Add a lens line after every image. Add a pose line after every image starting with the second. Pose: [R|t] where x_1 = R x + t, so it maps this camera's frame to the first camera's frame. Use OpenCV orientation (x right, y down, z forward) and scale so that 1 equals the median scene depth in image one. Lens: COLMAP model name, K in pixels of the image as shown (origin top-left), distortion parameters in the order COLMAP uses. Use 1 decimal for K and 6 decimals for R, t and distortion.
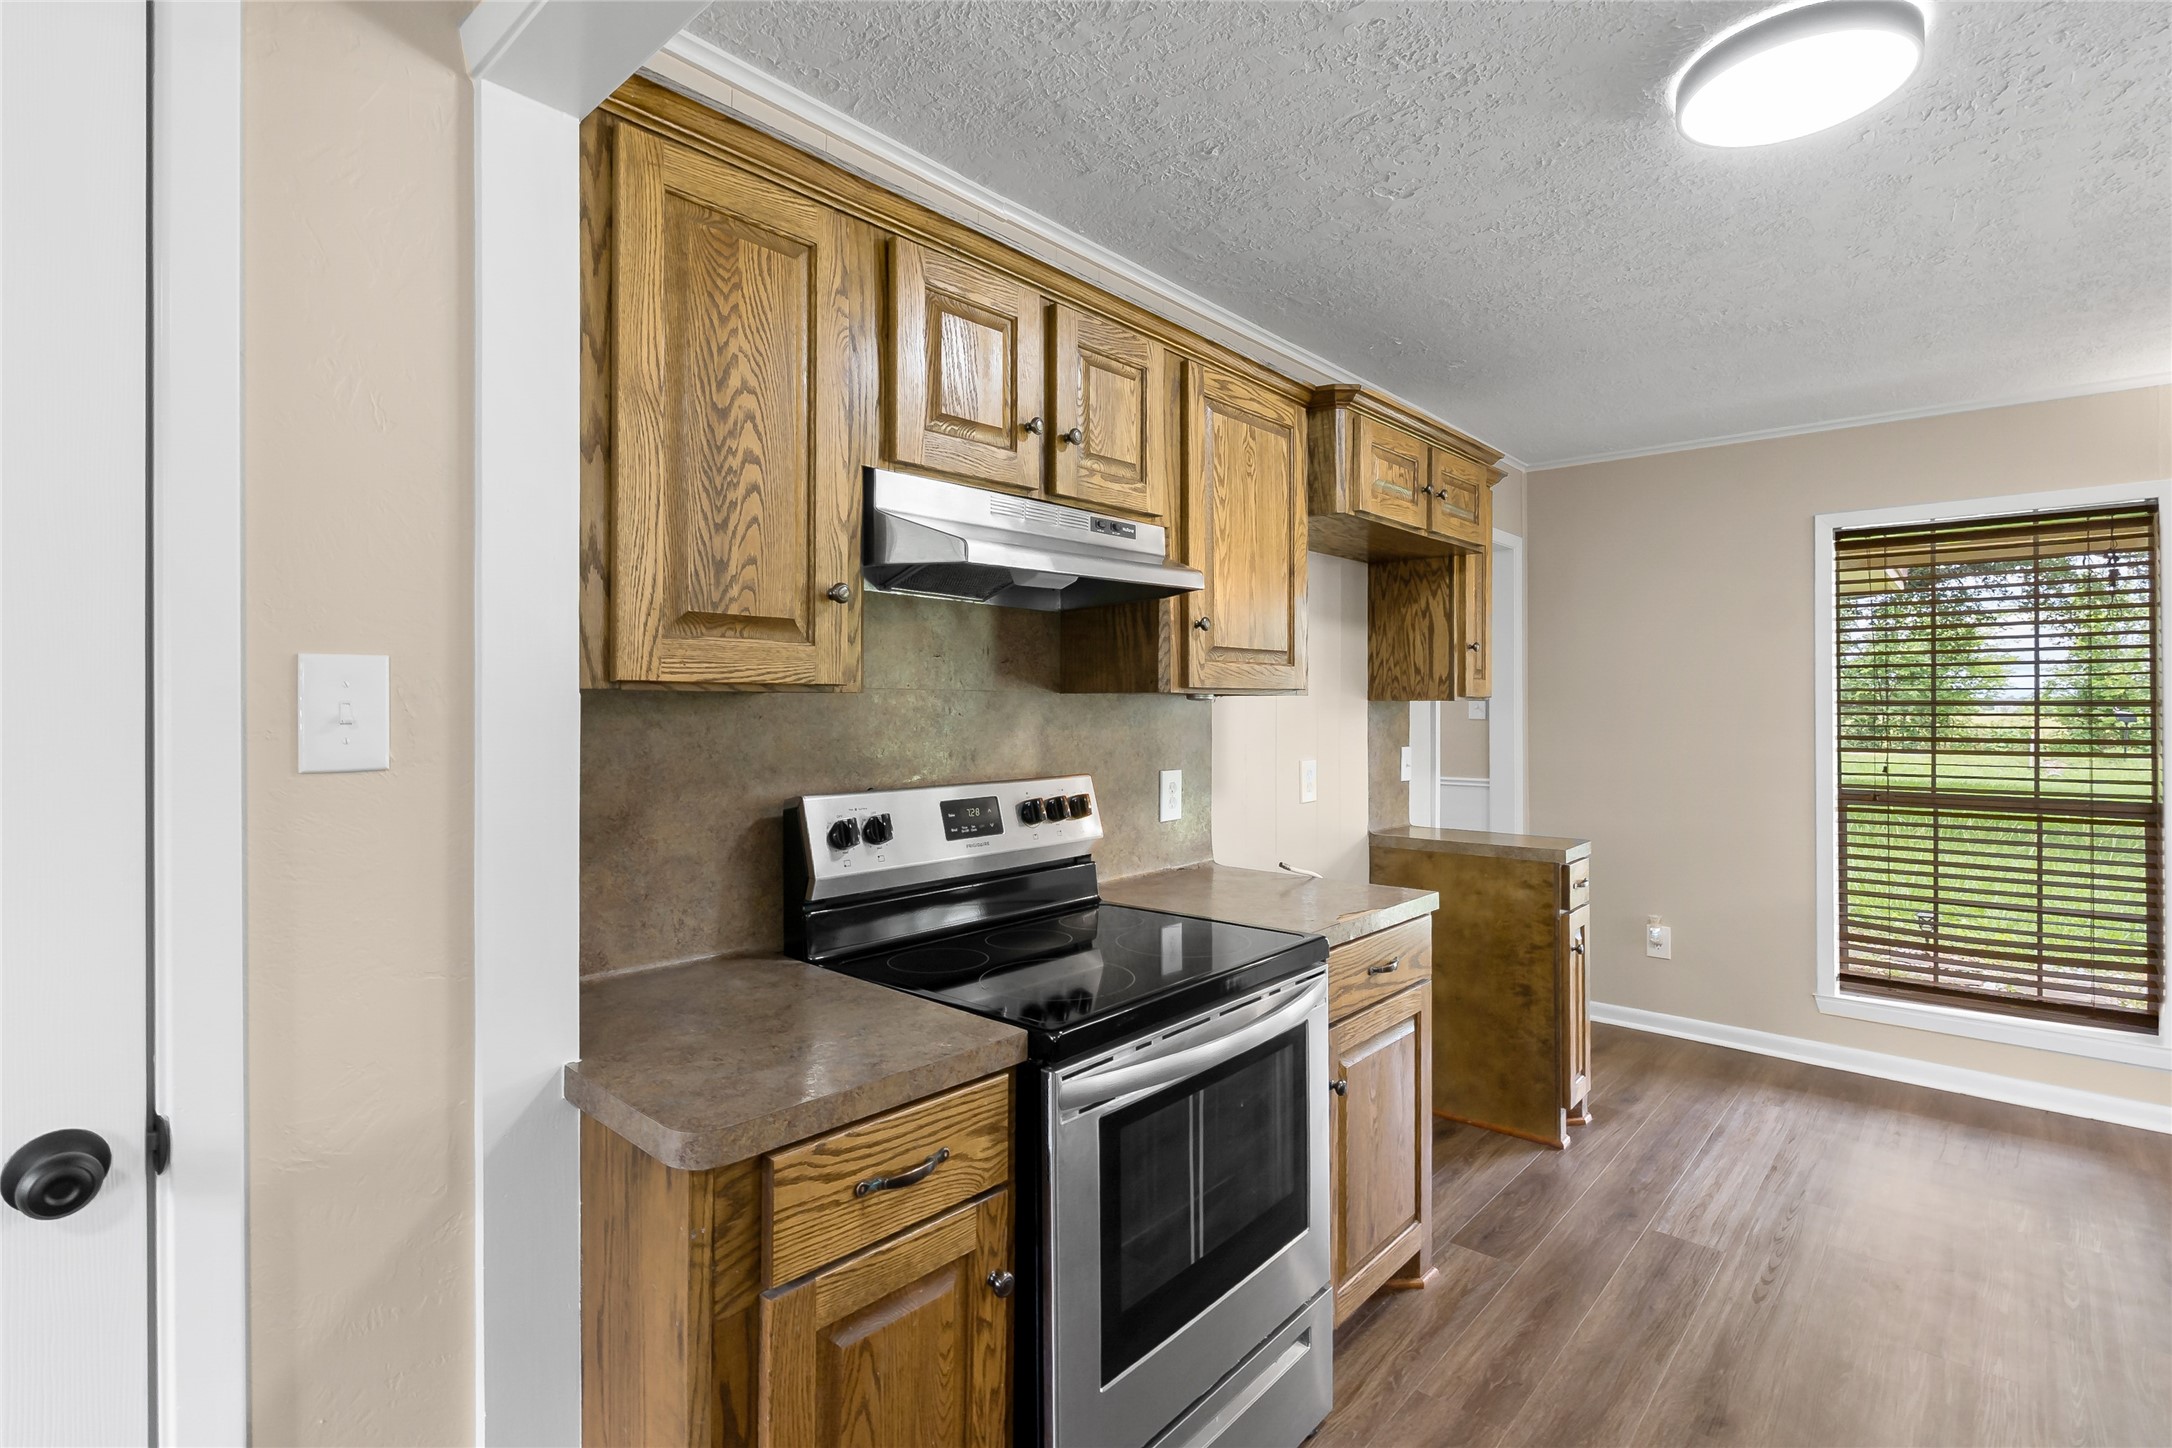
lens RADIAL K [[1008.9, 0, 1078.0], [0, 1008.9, 699.2], [0, 0, 1]] dist [-0.008155, 0.001517]
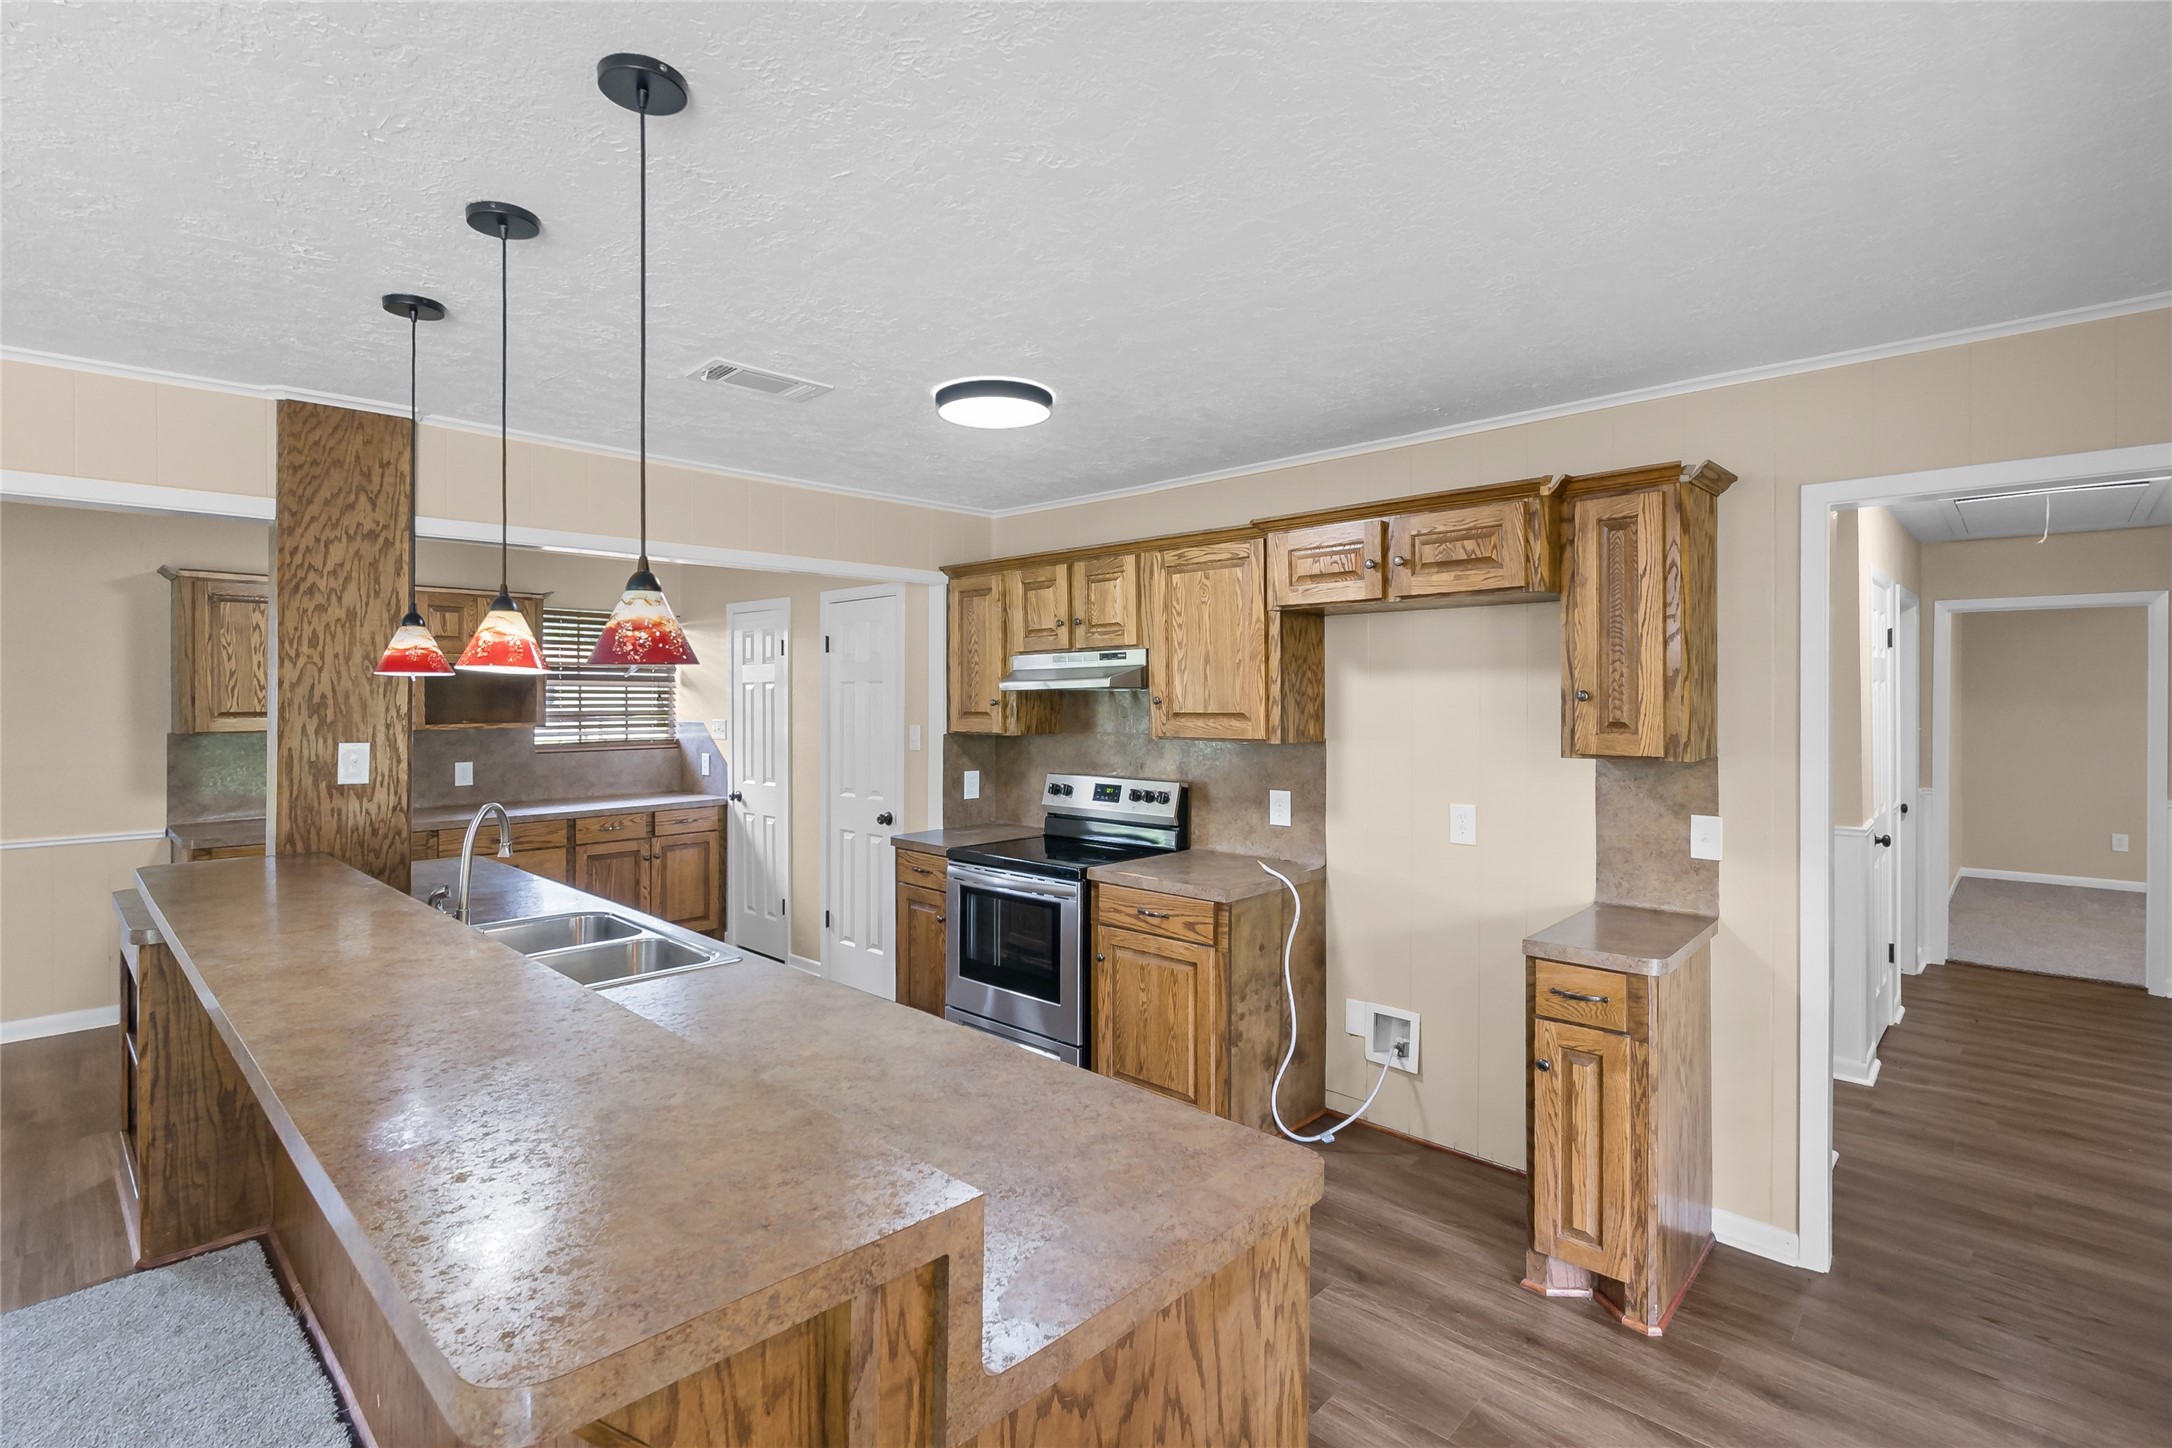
lens RADIAL K [[1008.9, 0, 1061.1], [0, 1008.9, 694.6], [0, 0, 1]] dist [-0.008155, 0.001517]
pose [[-0.038667, 0.000631, -0.999252, 2.097317], [0.010024, 0.999950, 0.000244, -0.096839], [0.999202, -0.010007, -0.038671, 0.997946]]
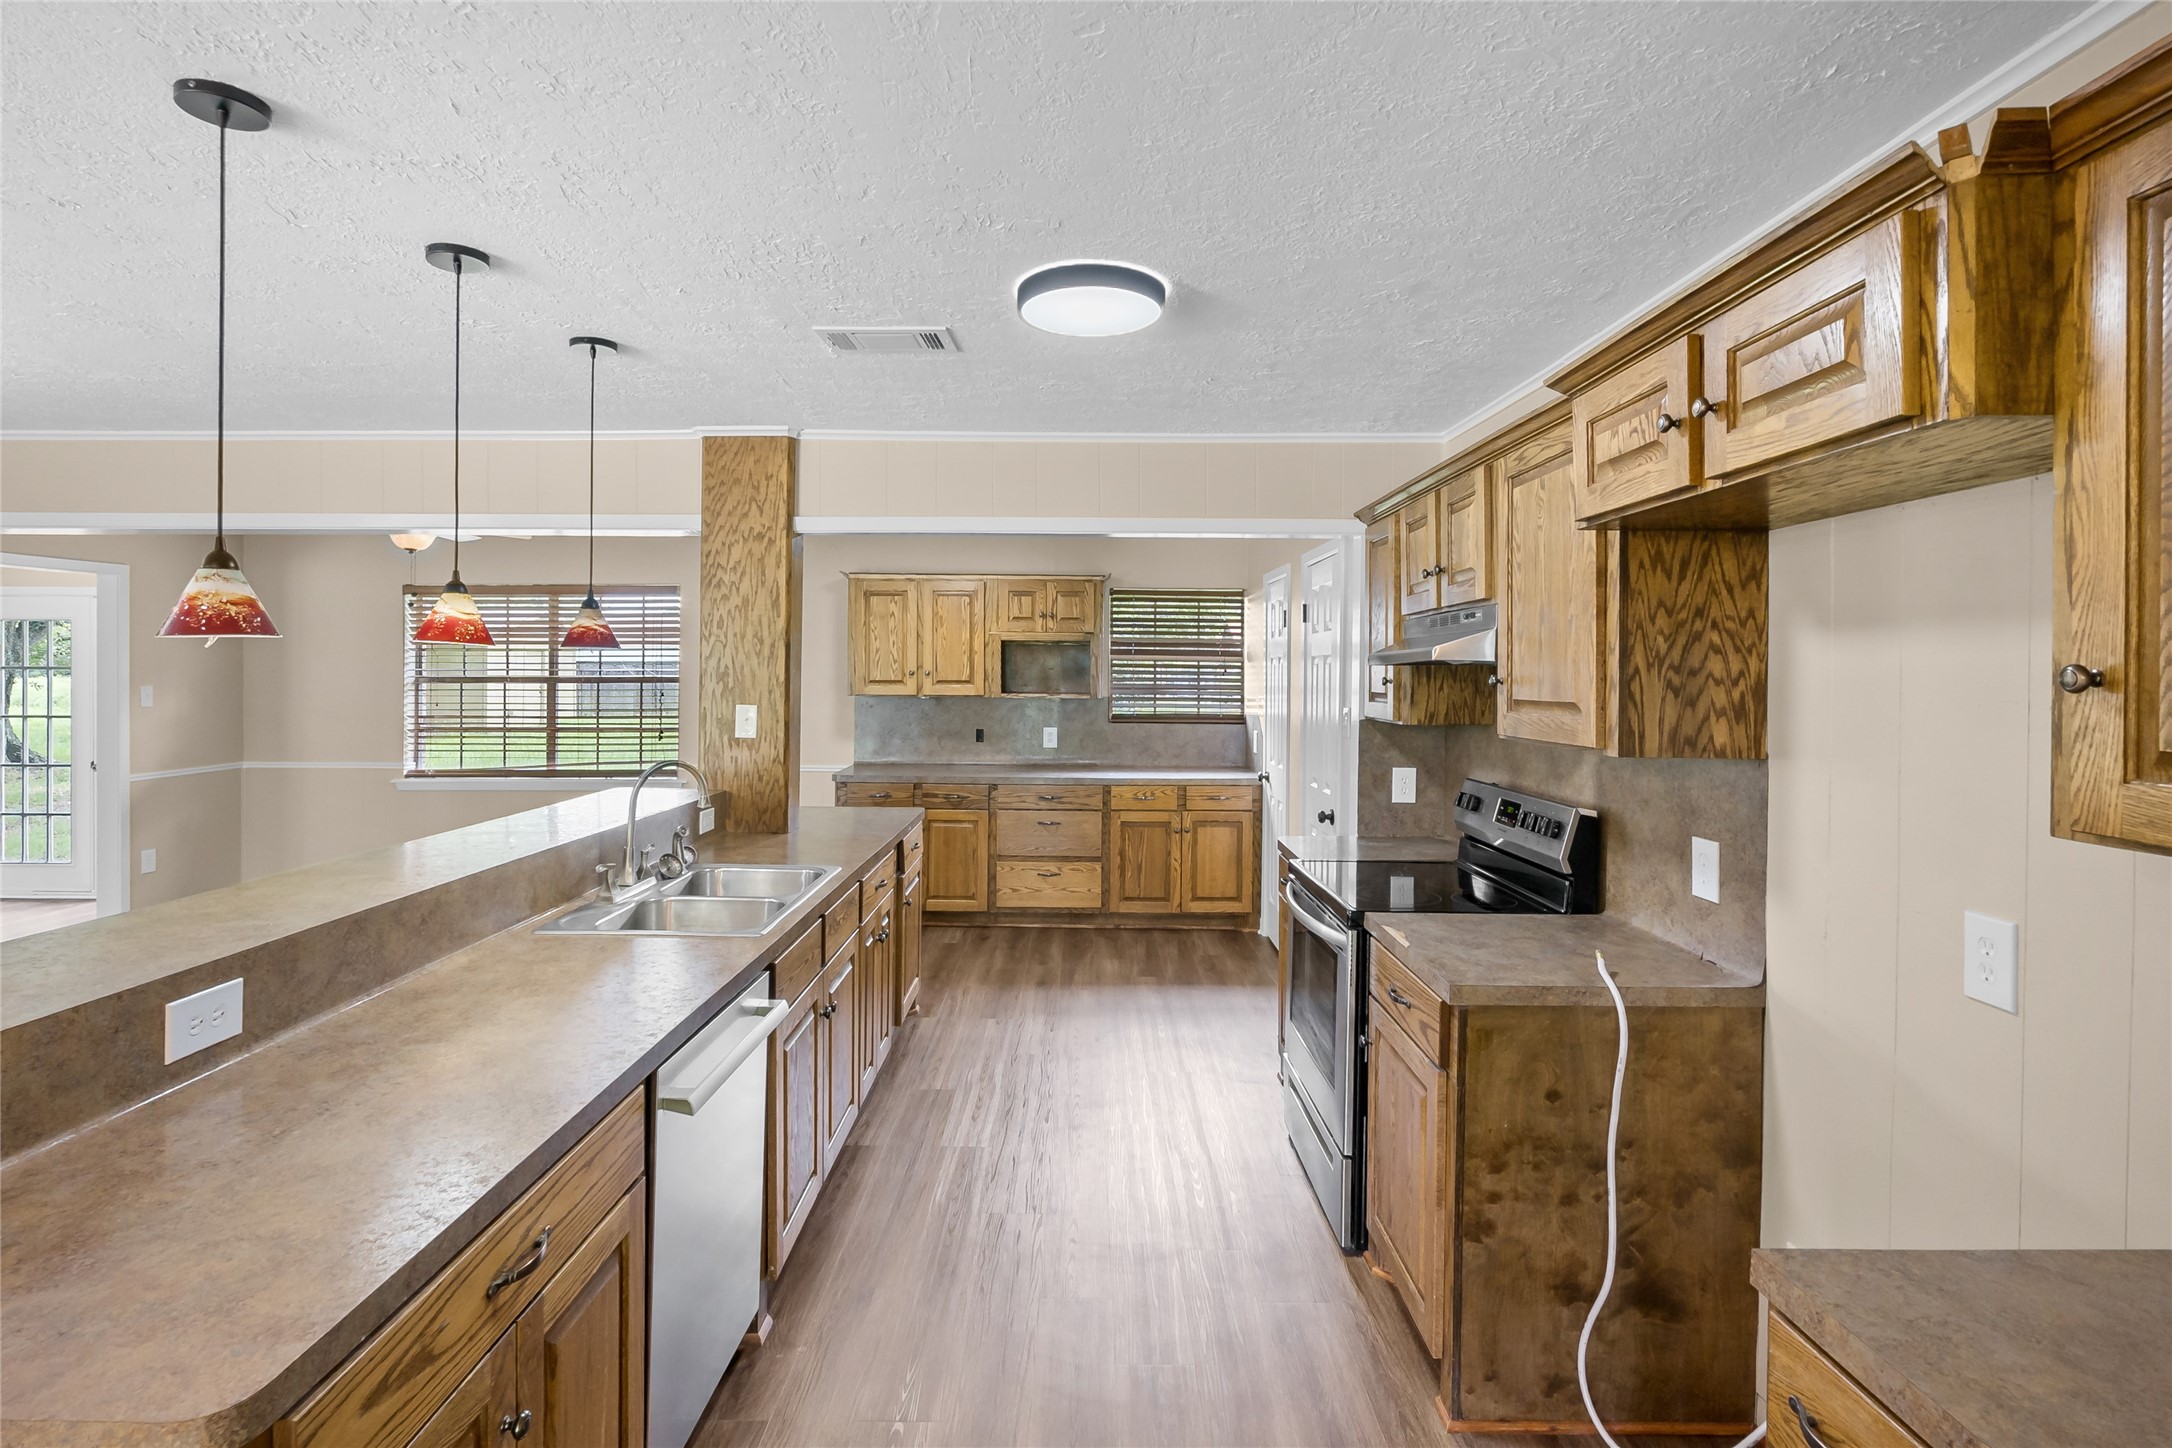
lens RADIAL K [[1008.9, 0, 1079.1], [0, 1008.9, 672.7], [0, 0, 1]] dist [-0.008155, 0.001517]
pose [[-0.743900, -0.002515, -0.668286, 1.405437], [-0.000610, 0.999995, -0.003084, -0.088721], [0.668290, -0.001887, -0.743898, 1.715814]]
